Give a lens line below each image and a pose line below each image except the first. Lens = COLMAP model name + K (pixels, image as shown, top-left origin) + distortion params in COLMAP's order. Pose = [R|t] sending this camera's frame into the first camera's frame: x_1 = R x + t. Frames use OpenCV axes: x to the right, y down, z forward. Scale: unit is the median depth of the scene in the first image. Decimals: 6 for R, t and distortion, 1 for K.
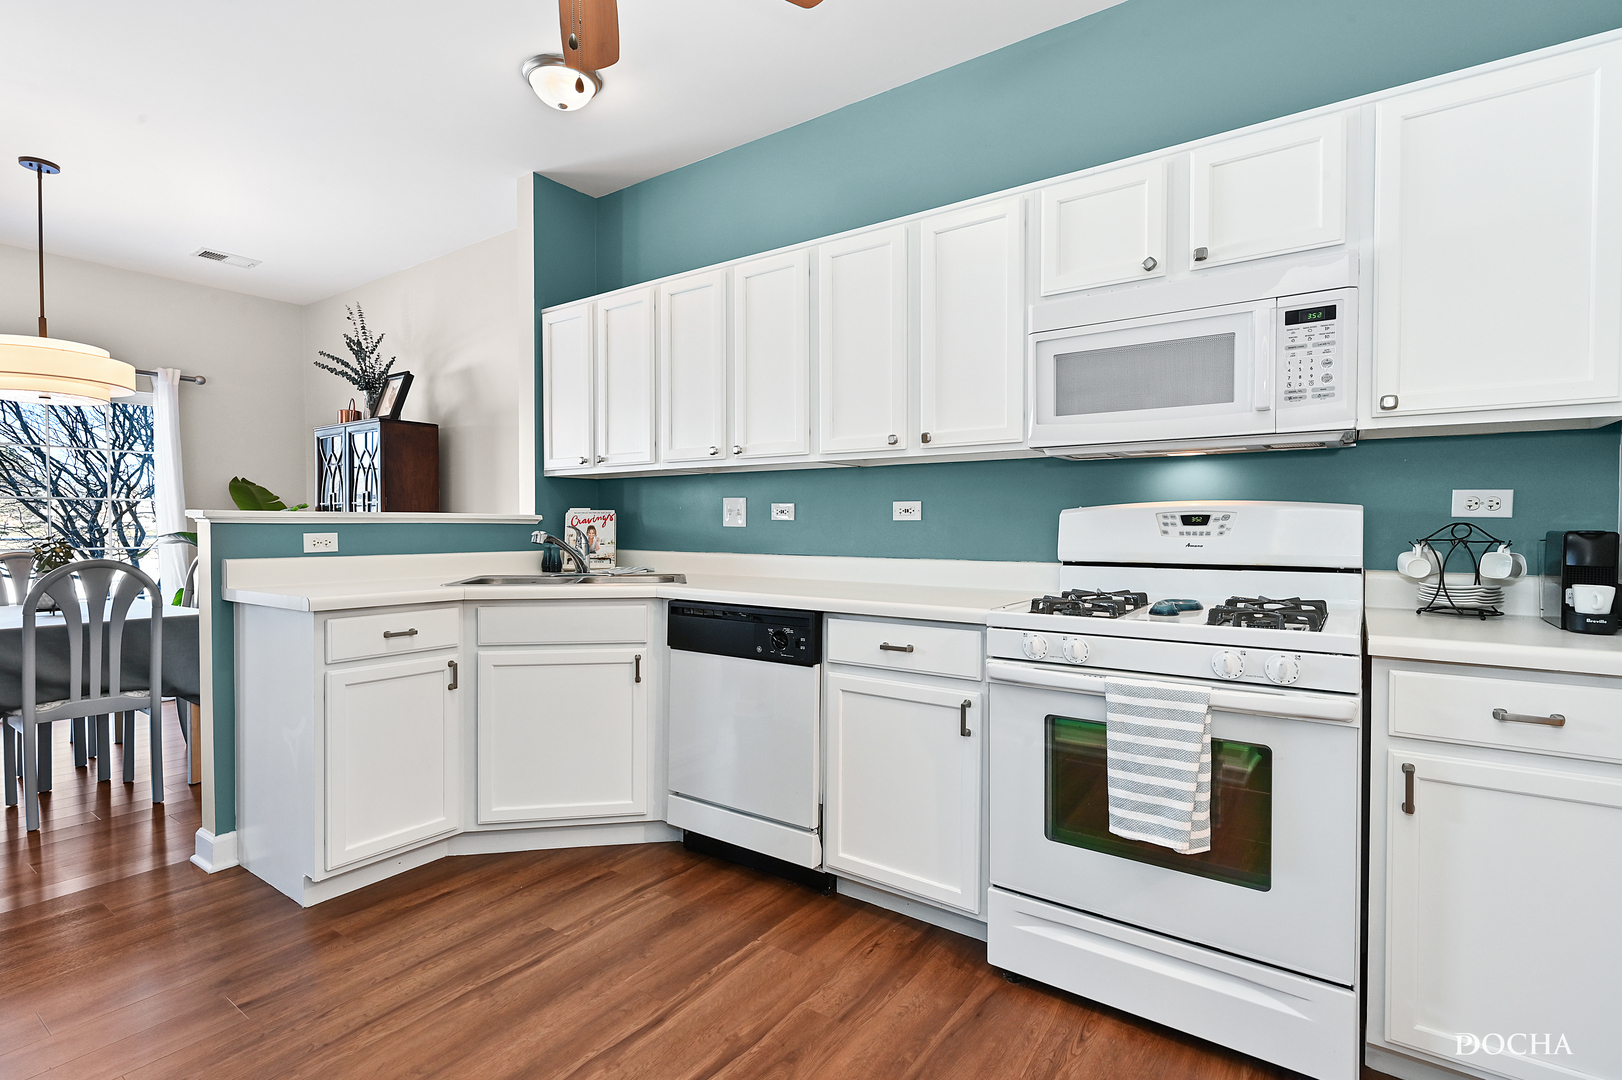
lens RADIAL K [[771.1, 0, 811.0], [0, 771.1, 540.0], [0, 0, 1]] dist [-0.026377, -0.000583]
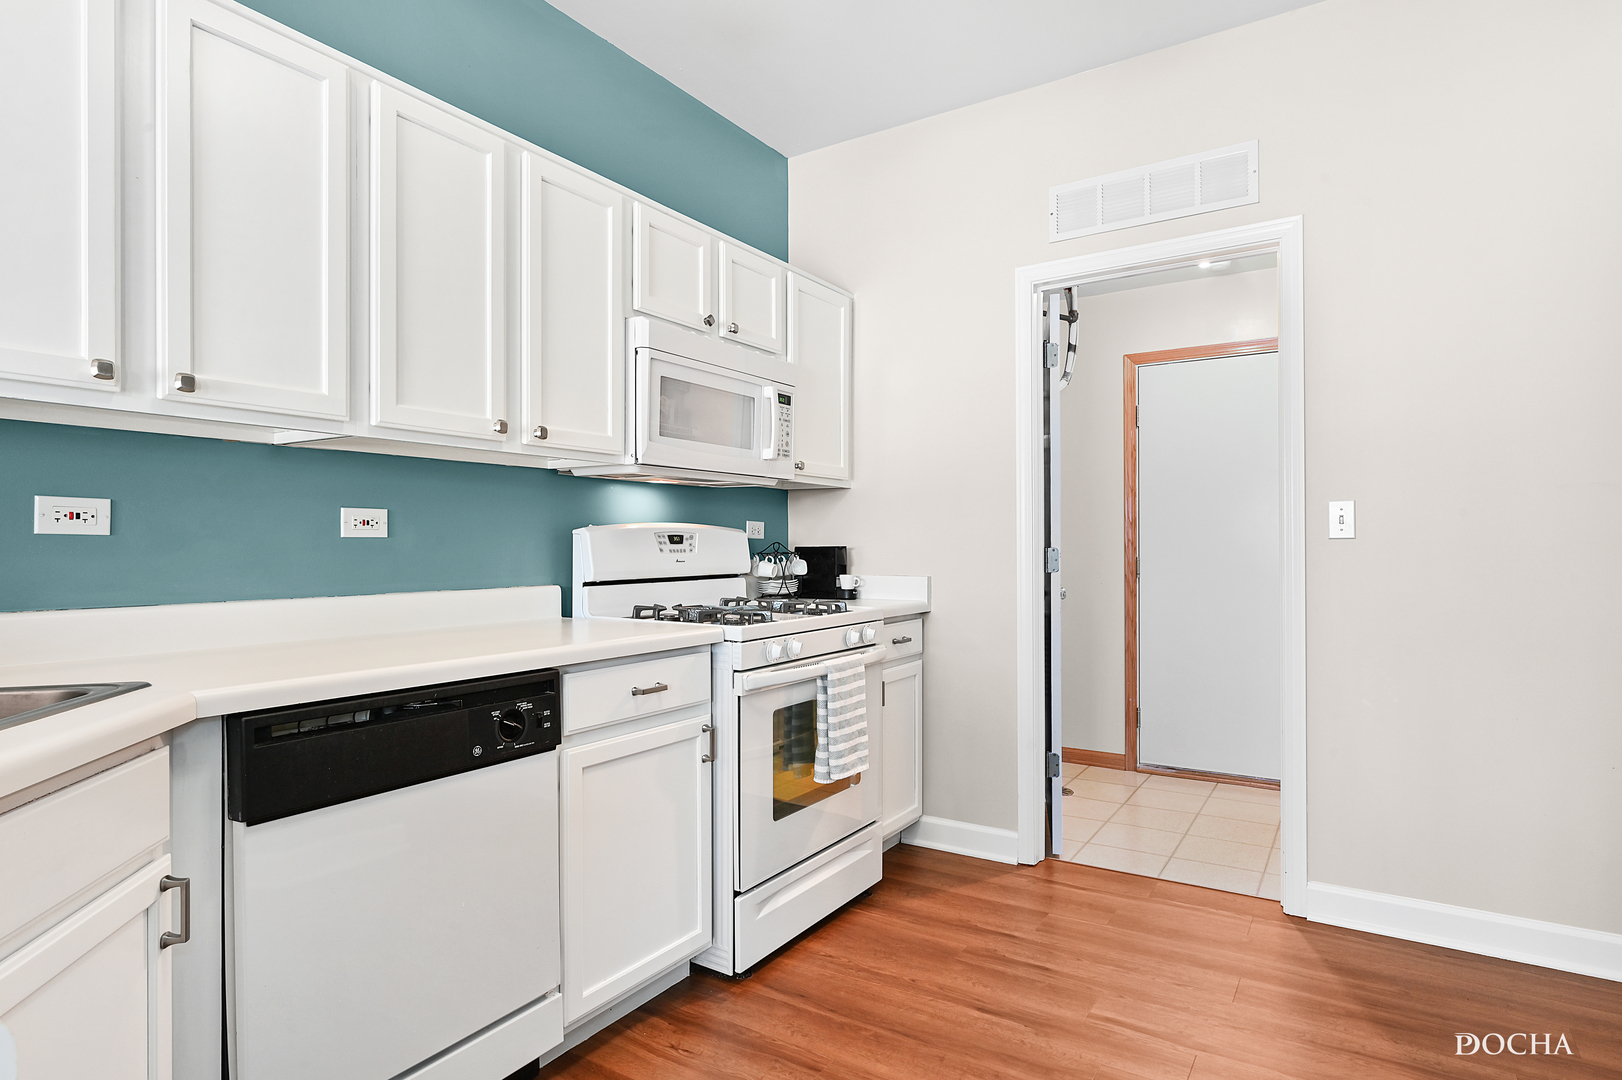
lens RADIAL K [[876.8, 0, 811.0], [0, 876.8, 540.0], [0, 0, 1]] dist [-0.017510, -0.000212]
pose [[-0.049281, 0.003803, 0.998778, -0.837440], [0.020589, 0.999784, -0.002791, -0.016836], [-0.998573, 0.020426, -0.049349, 0.848864]]
